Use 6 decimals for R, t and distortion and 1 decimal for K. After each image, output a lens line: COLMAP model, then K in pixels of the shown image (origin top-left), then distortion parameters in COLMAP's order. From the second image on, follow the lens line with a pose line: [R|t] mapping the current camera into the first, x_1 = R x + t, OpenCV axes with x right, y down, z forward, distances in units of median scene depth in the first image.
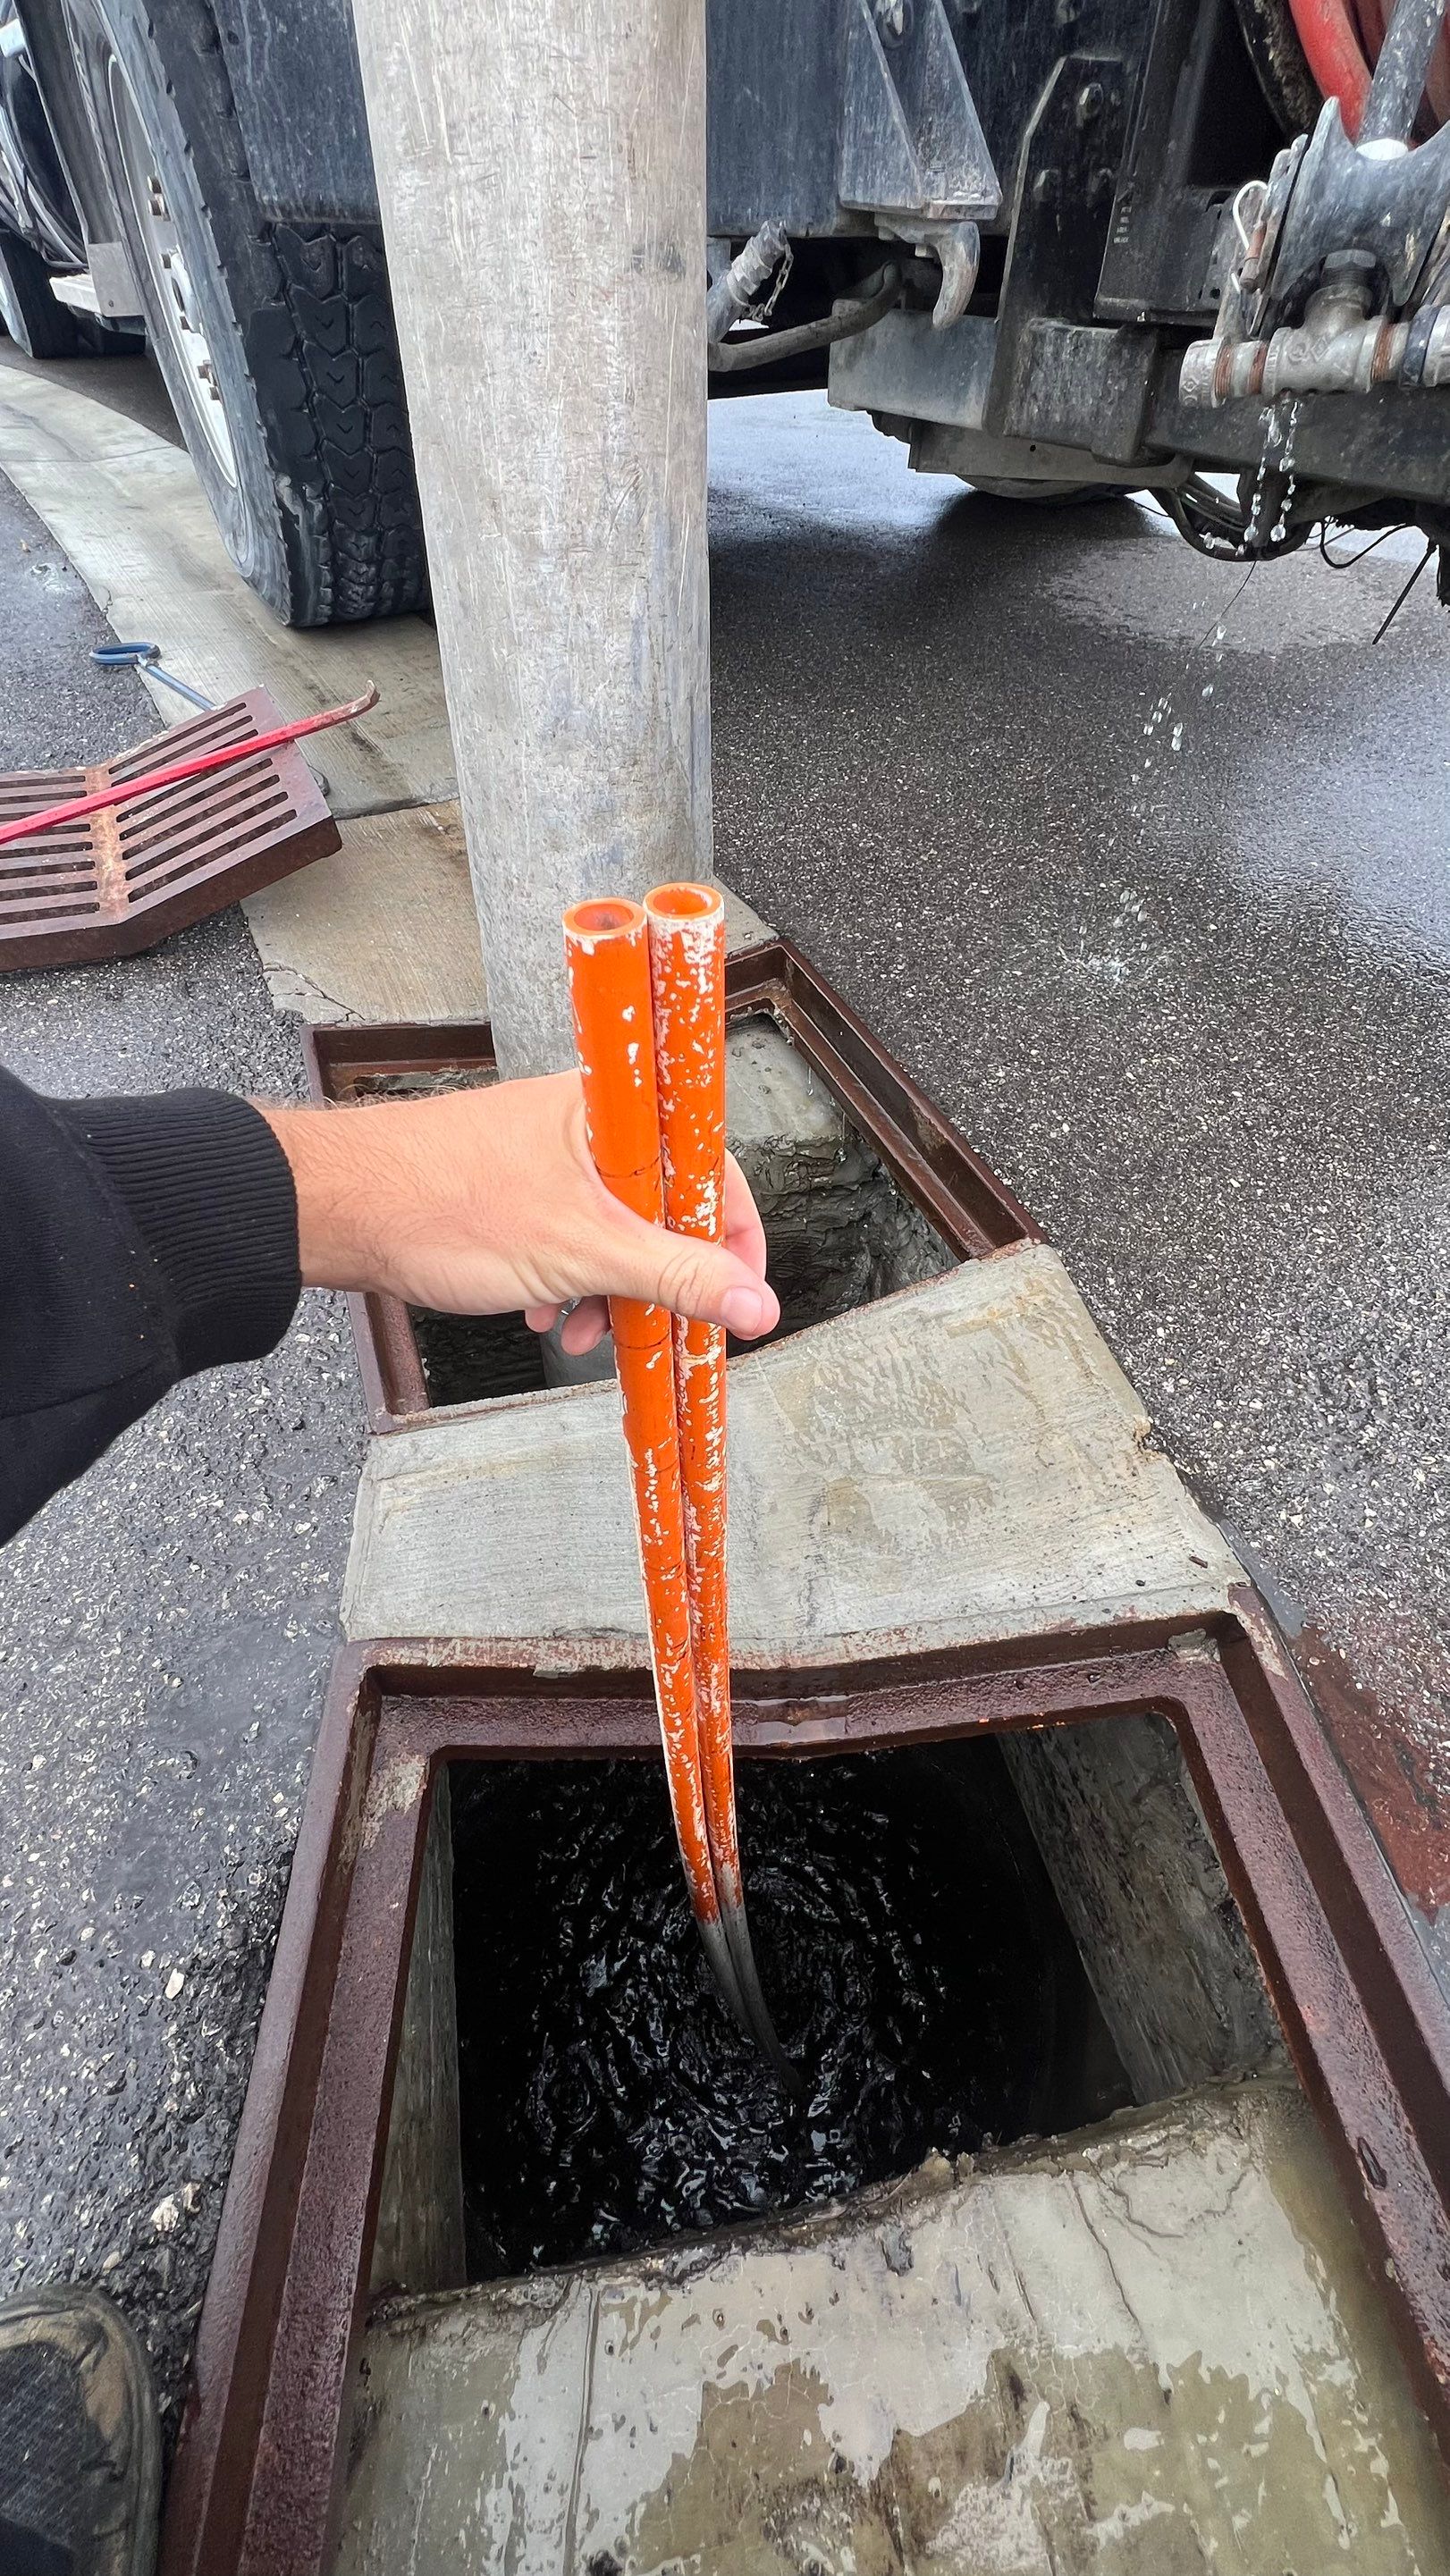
lens RADIAL K [[1028.5, 0, 728.9], [0, 1028.5, 1281.4], [0, 0, 1]] dist [-0.002837, 0.000634]
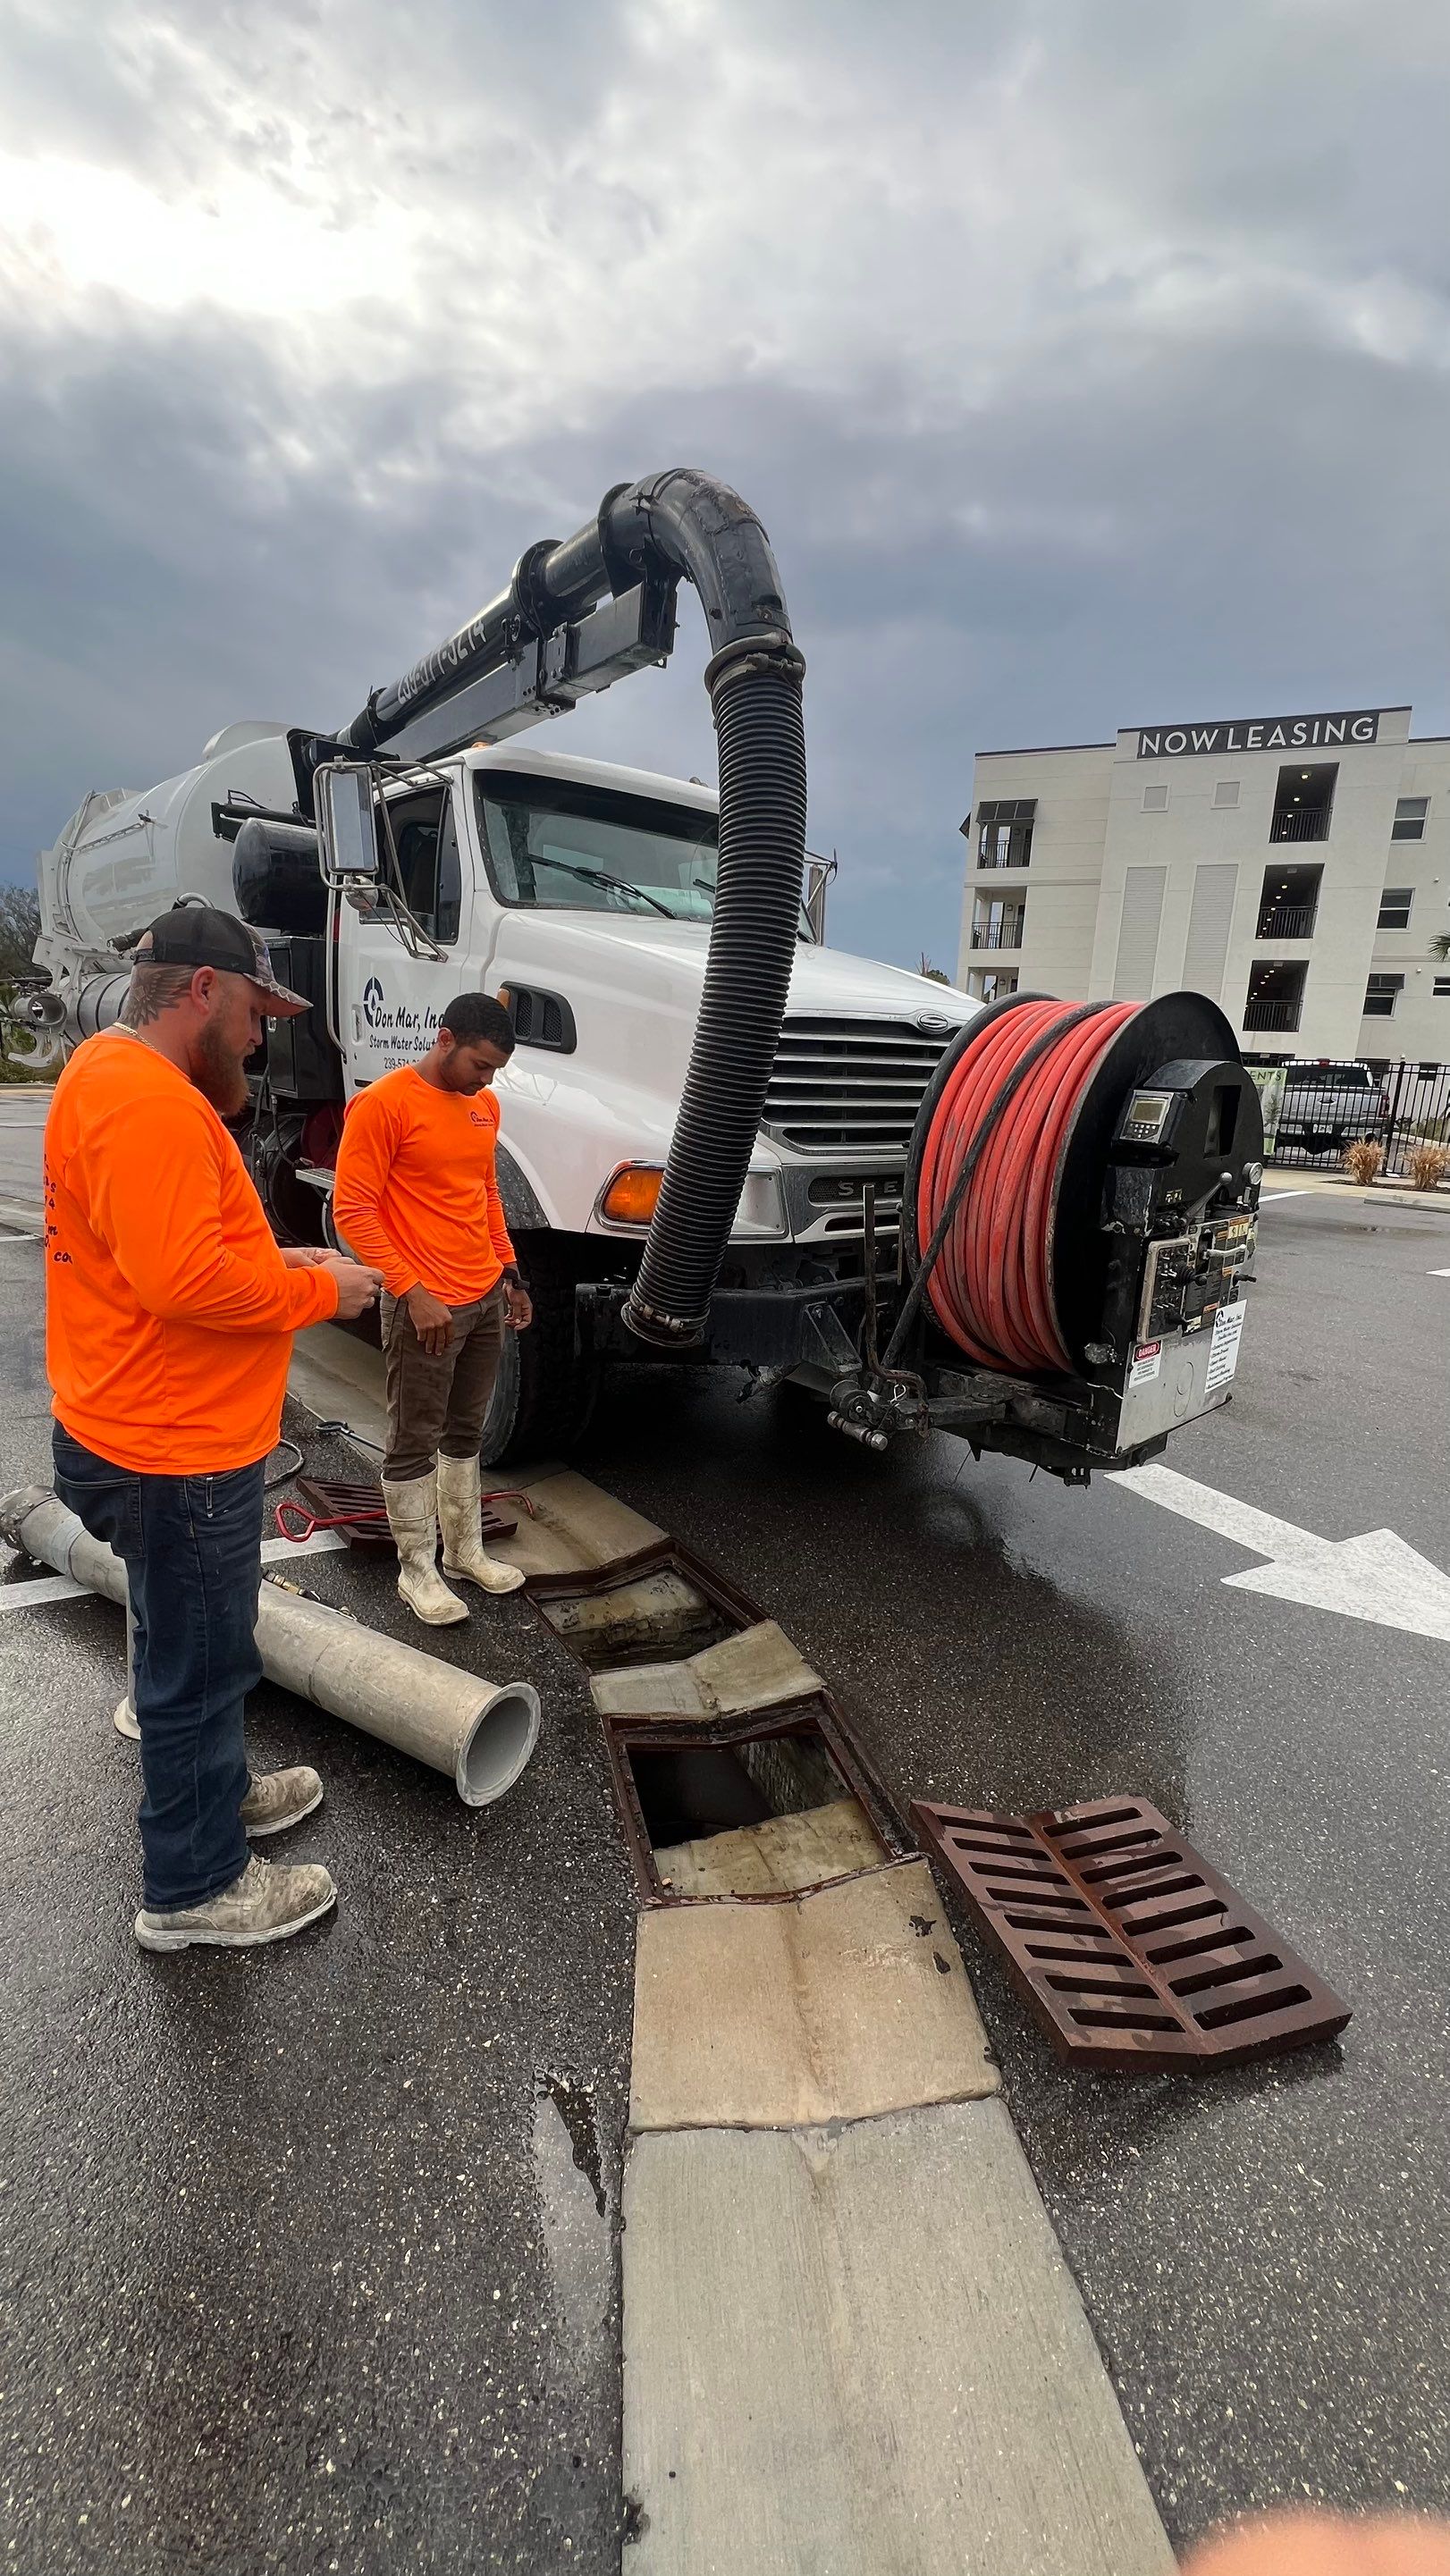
lens RADIAL K [[1036.8, 0, 725.0], [0, 1036.8, 1288.0], [0, 0, 1]] dist [-0.007975, 0.002622]
pose [[0.980451, -0.014784, 0.196209, -0.494735], [0.118153, 0.841616, -0.526993, 0.834871], [-0.157342, 0.539873, 0.826910, -2.386379]]
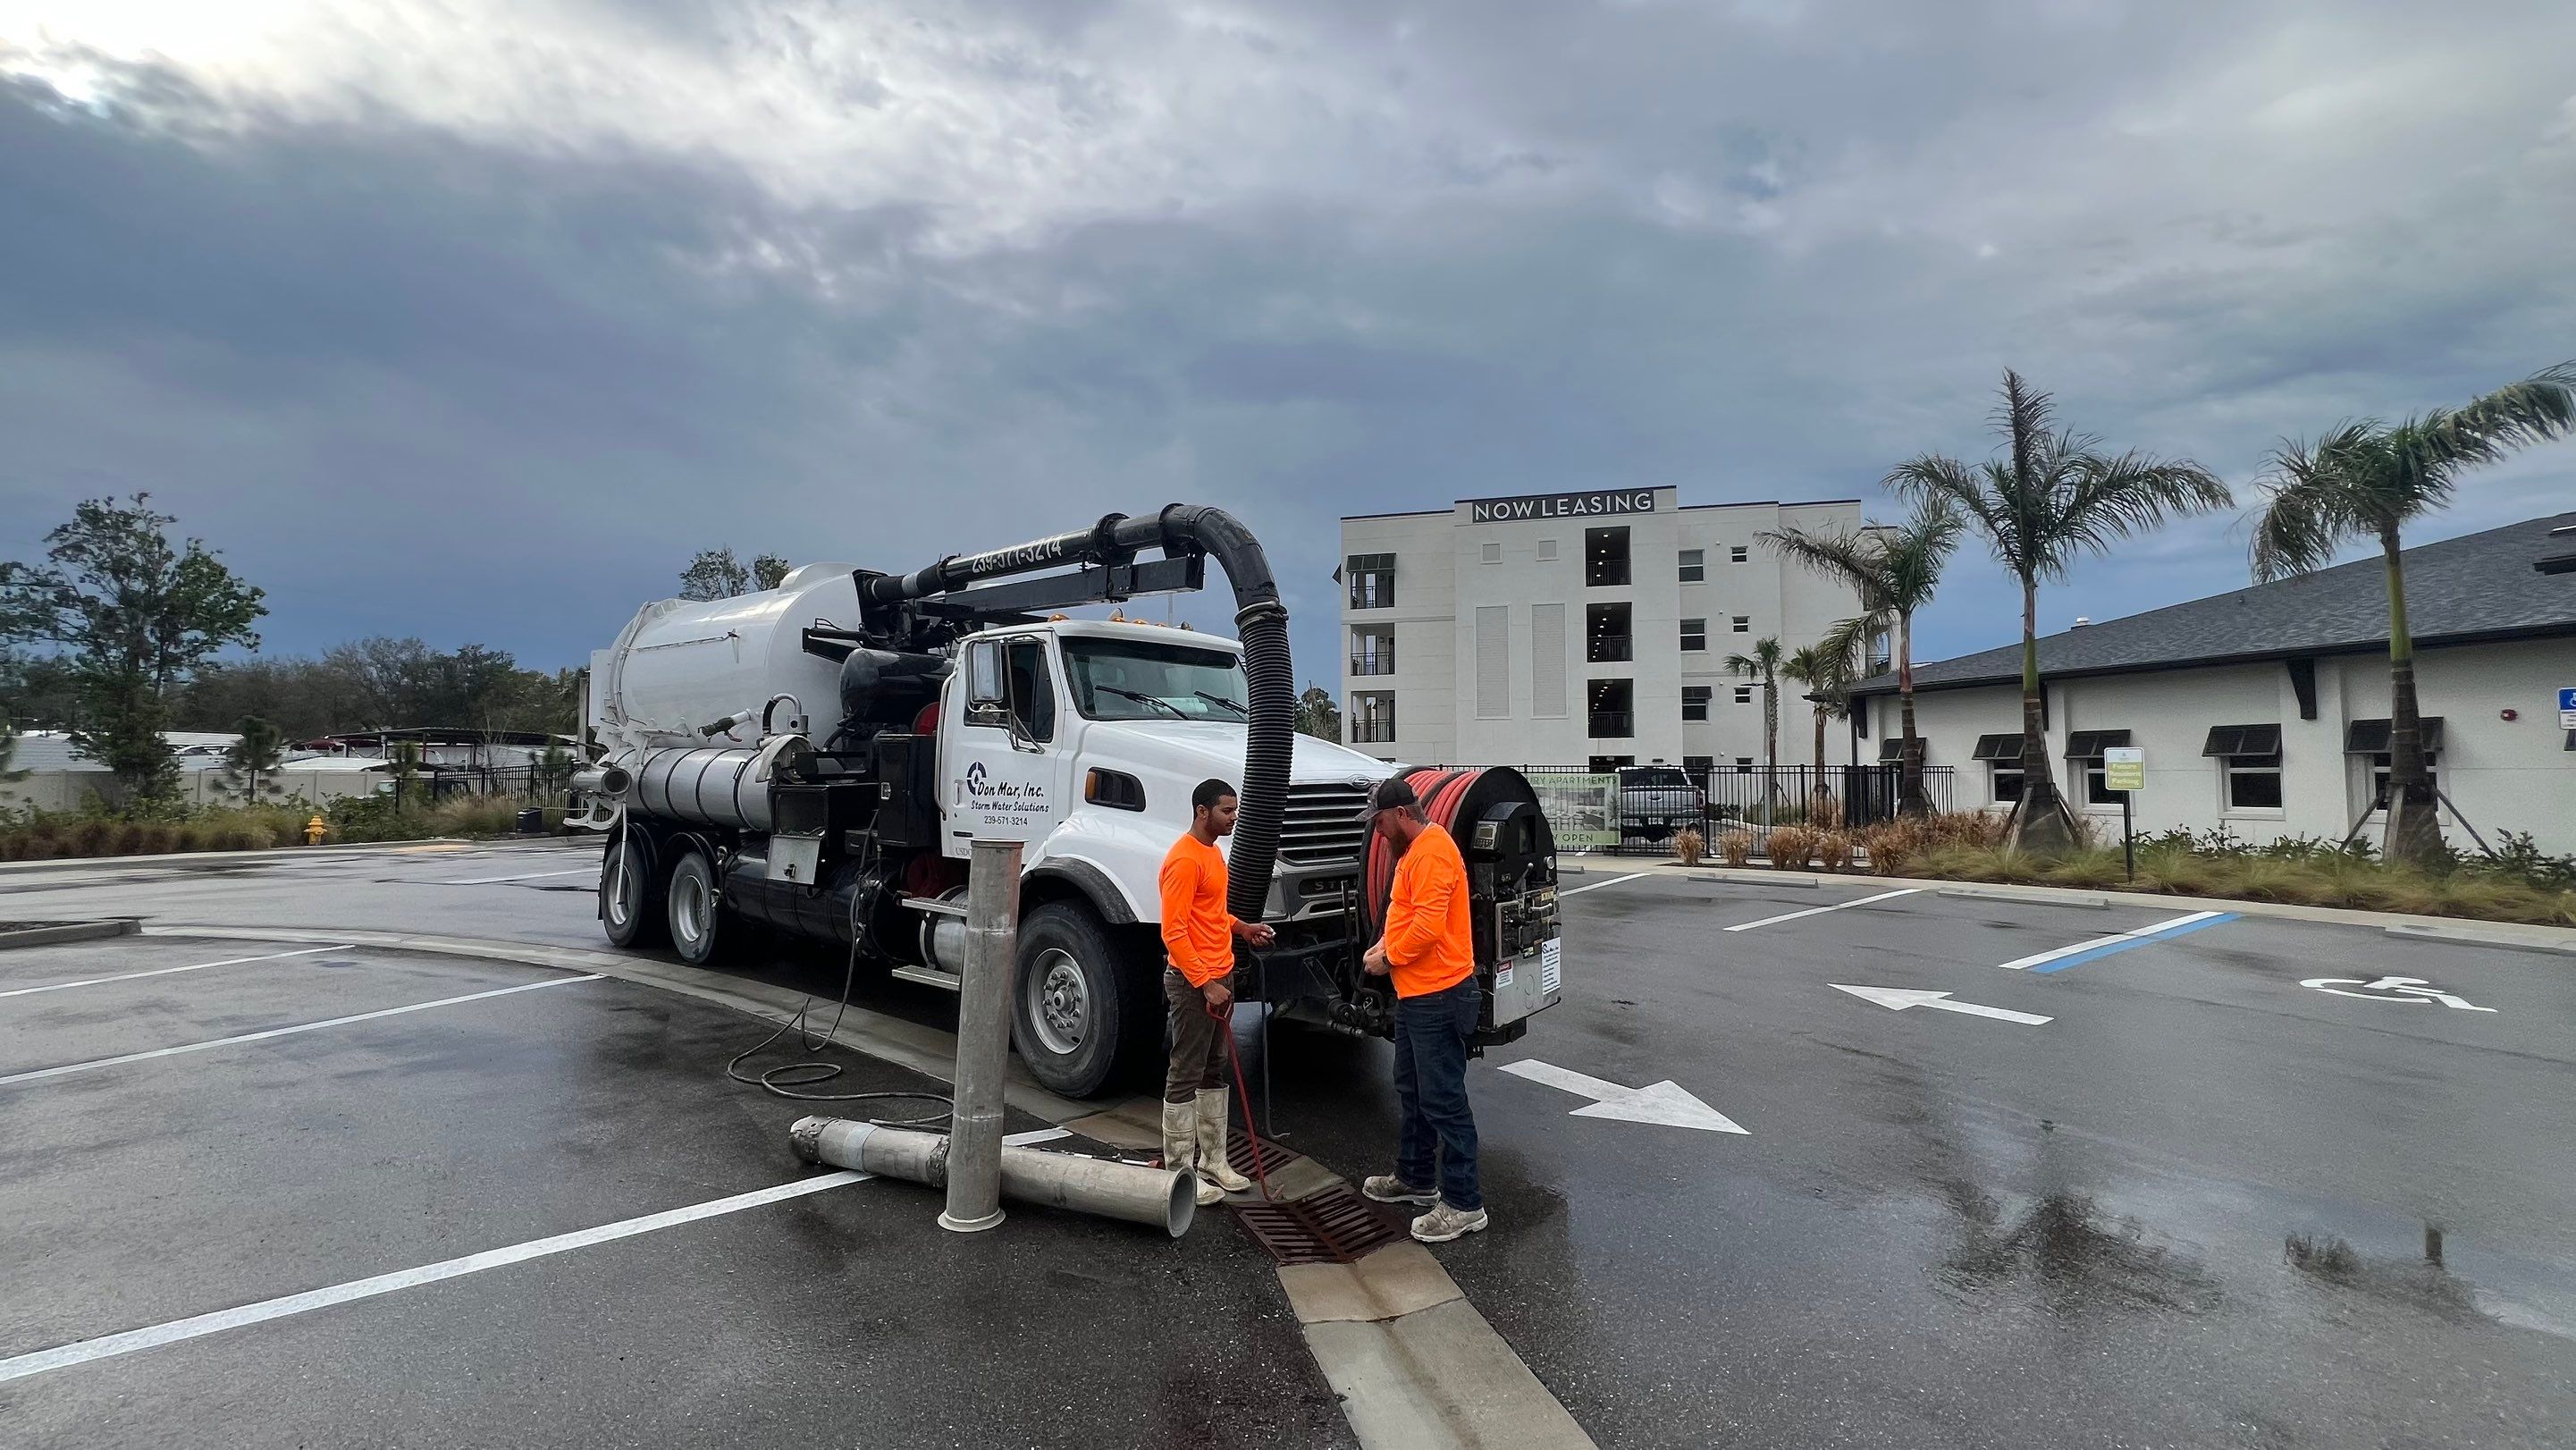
lens RADIAL K [[1028.5, 0, 1282.6], [0, 1028.5, 720.1], [0, 0, 1]] dist [-0.002837, 0.000634]
pose [[0.939155, 0.004596, 0.343462, -0.641362], [0.254043, 0.663707, -0.703531, 1.008914], [-0.231192, 0.747979, 0.622156, -2.597025]]
